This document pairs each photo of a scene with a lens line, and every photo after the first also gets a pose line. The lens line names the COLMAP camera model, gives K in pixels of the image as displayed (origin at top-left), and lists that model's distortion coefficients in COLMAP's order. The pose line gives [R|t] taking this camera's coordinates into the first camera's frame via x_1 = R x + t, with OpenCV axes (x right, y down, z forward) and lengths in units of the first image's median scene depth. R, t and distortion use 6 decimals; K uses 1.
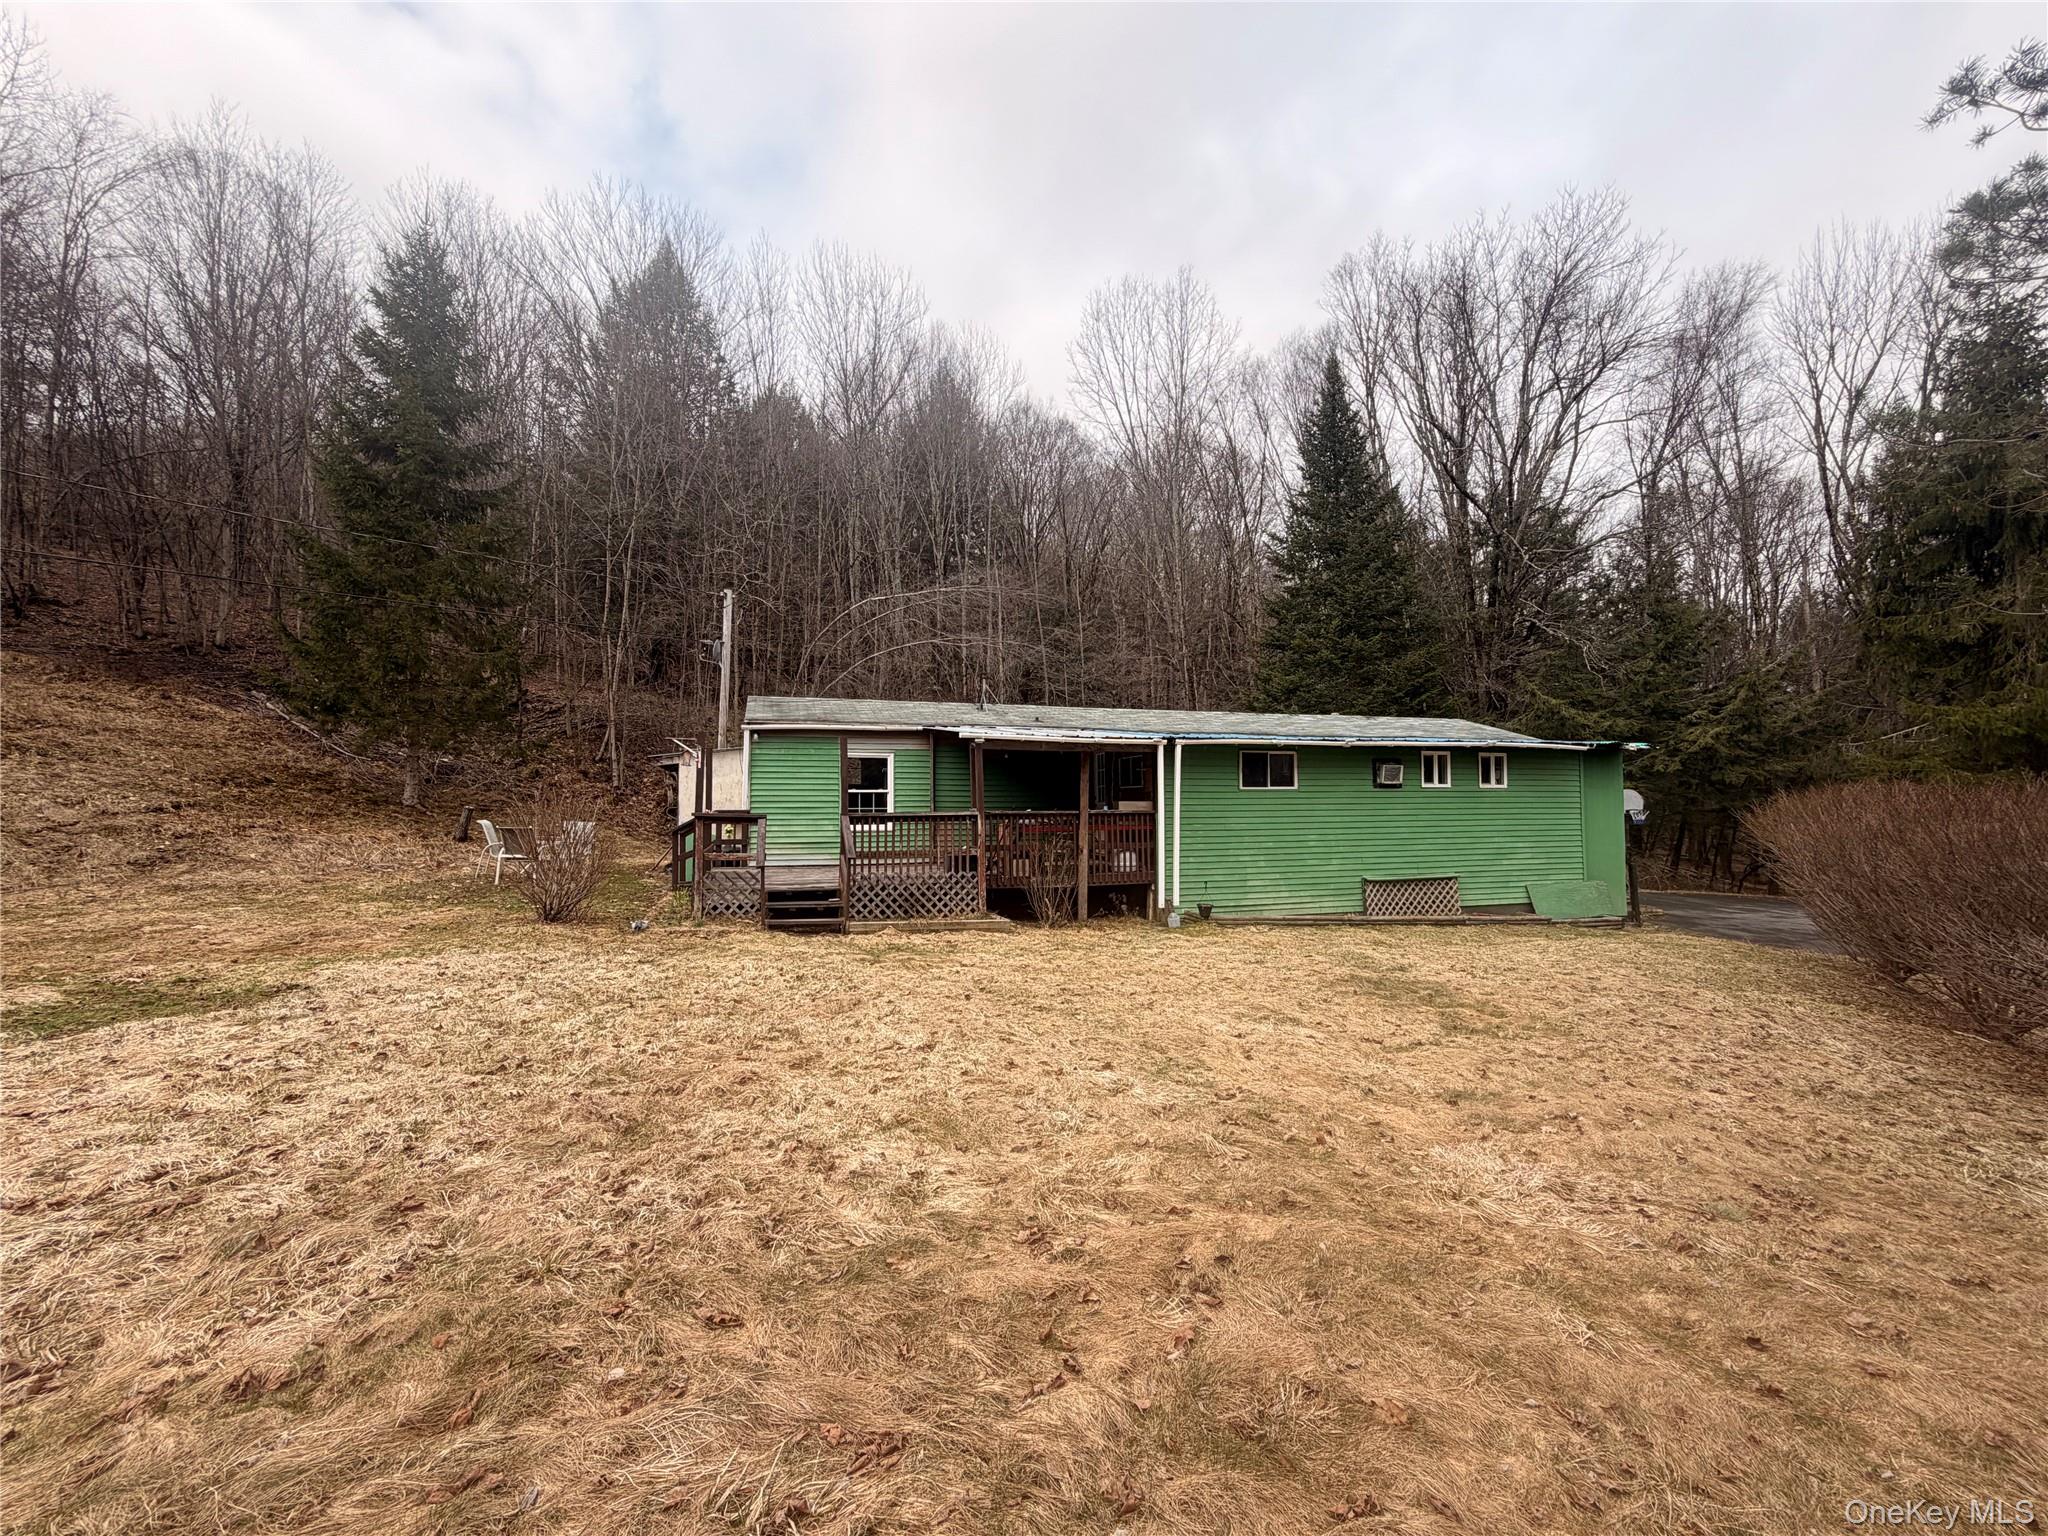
lens RADIAL K [[813.1, 0, 1024.0], [0, 813.1, 768.0], [0, 0, 1]] dist [0.000926, 0.000548]
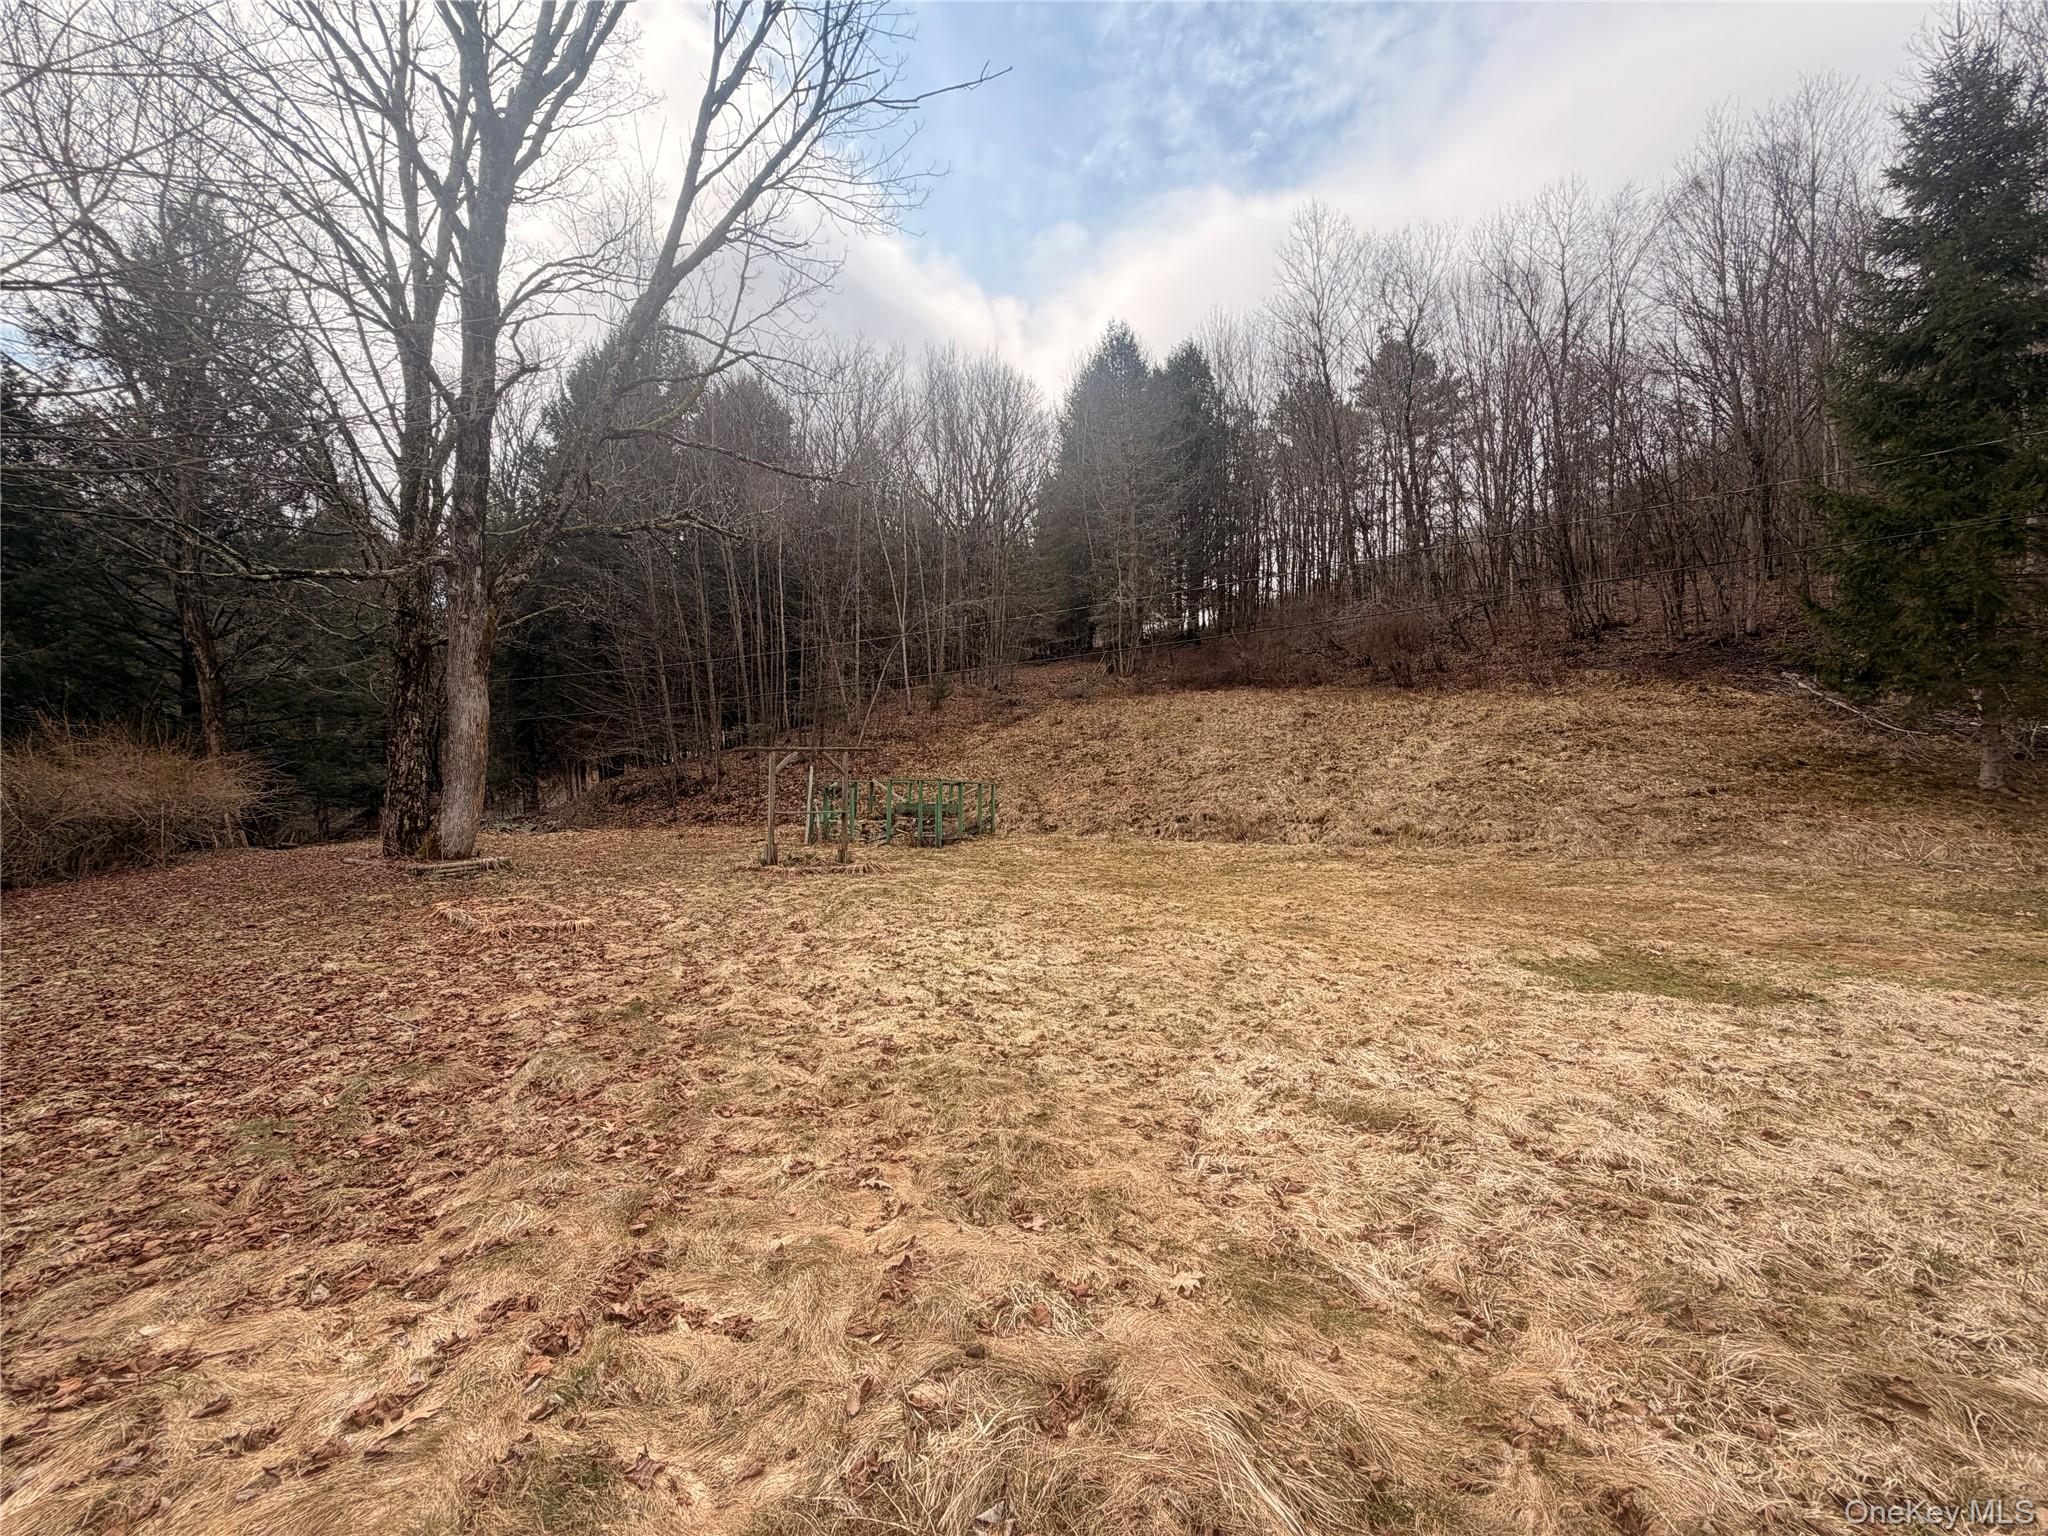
lens RADIAL K [[813.1, 0, 1024.0], [0, 813.1, 768.0], [0, 0, 1]] dist [0.000926, 0.000548]
pose [[0.041203, -0.031598, -0.998651, -0.048787], [0.048584, 0.998381, -0.029585, 0.009529], [0.997969, -0.047300, 0.042671, 0.123072]]
